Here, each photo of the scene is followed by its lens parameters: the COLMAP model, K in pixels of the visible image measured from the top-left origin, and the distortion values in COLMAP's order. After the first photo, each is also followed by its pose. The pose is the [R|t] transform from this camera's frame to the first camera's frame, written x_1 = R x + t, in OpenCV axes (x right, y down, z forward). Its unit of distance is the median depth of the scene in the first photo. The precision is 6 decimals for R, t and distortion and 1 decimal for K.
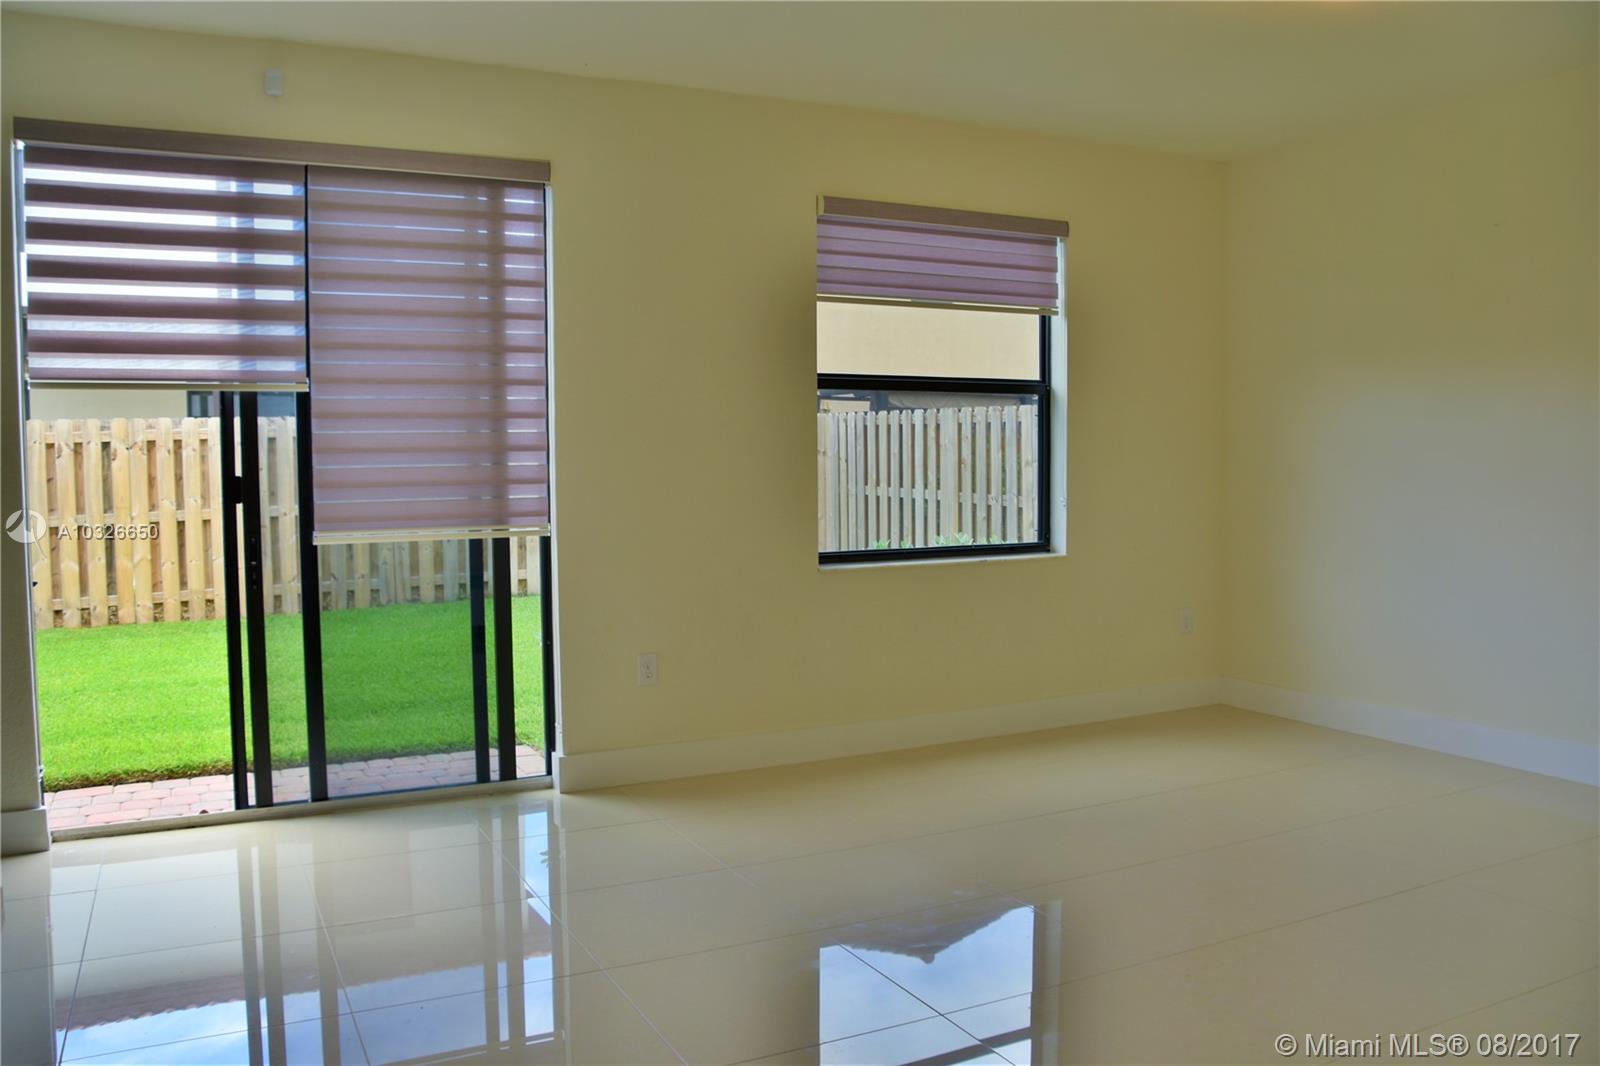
lens RADIAL K [[1239.8, 0, 800.0], [0, 1239.8, 533.0], [0, 0, 1]] dist [-0.150877, 0.089235]
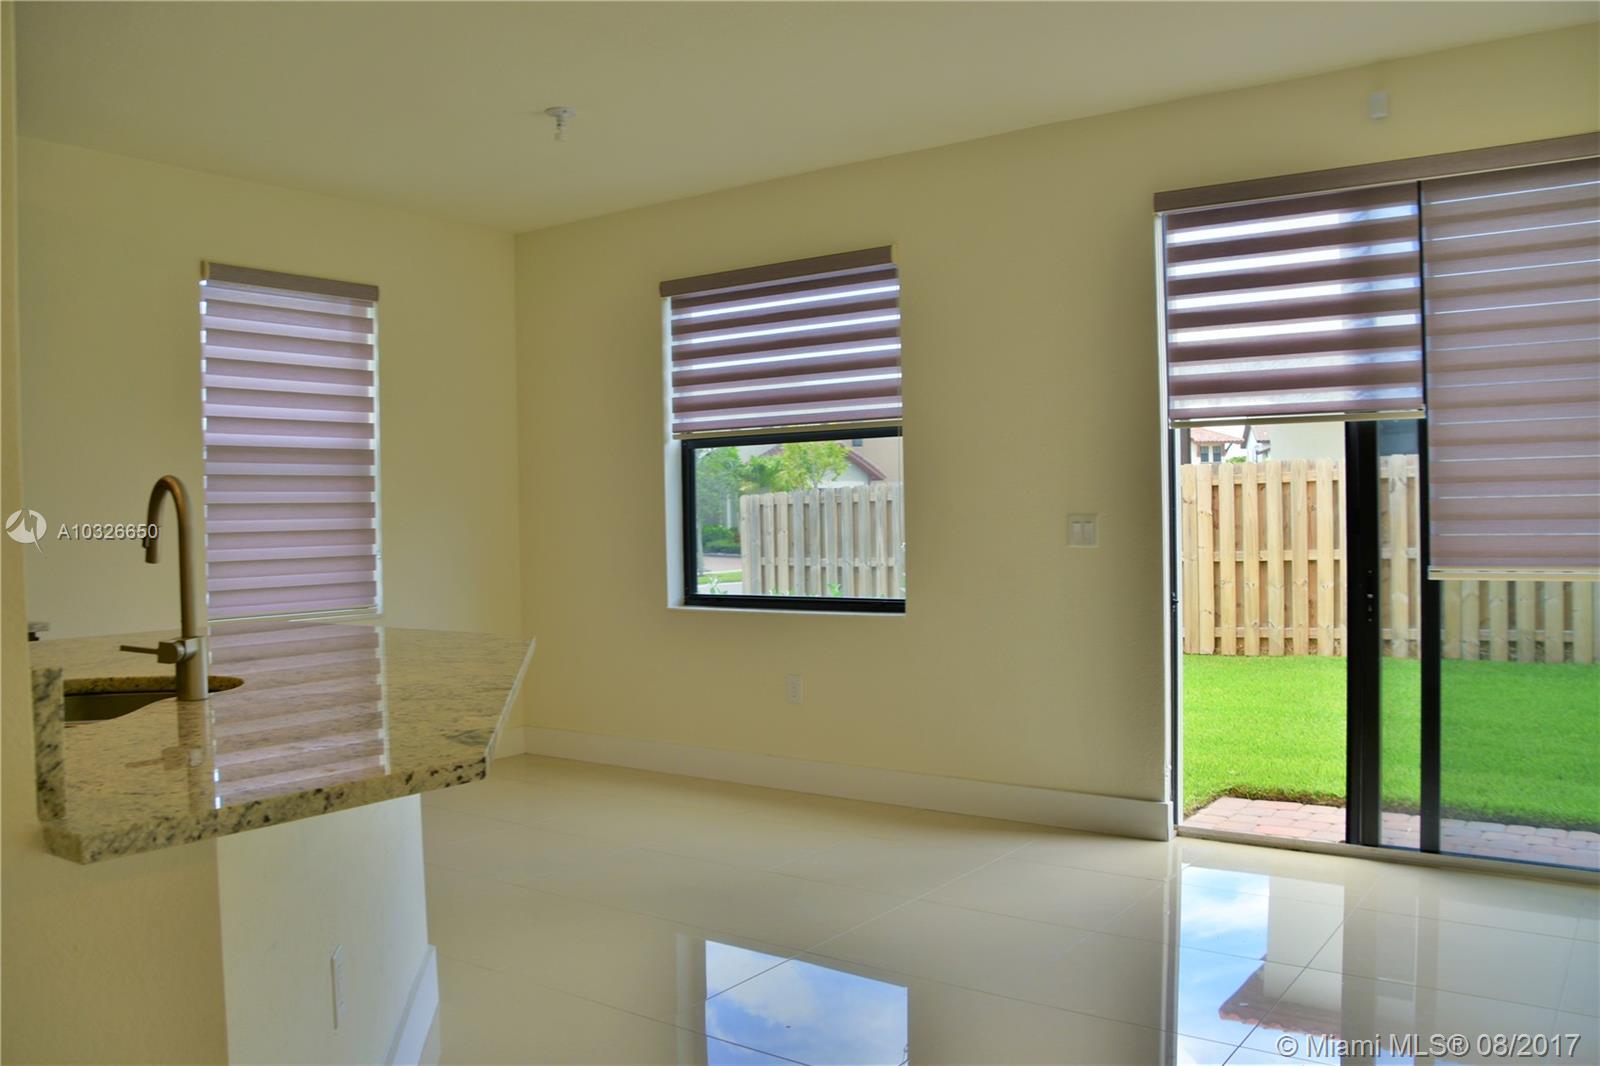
lens RADIAL K [[1270.4, 0, 800.0], [0, 1270.4, 533.0], [0, 0, 1]] dist [-0.156143, 0.090944]
pose [[0.456725, 0.013828, -0.889501, 0.222339], [-0.041092, 0.999140, -0.005566, -0.001272], [0.888659, 0.039094, 0.456900, 0.124898]]
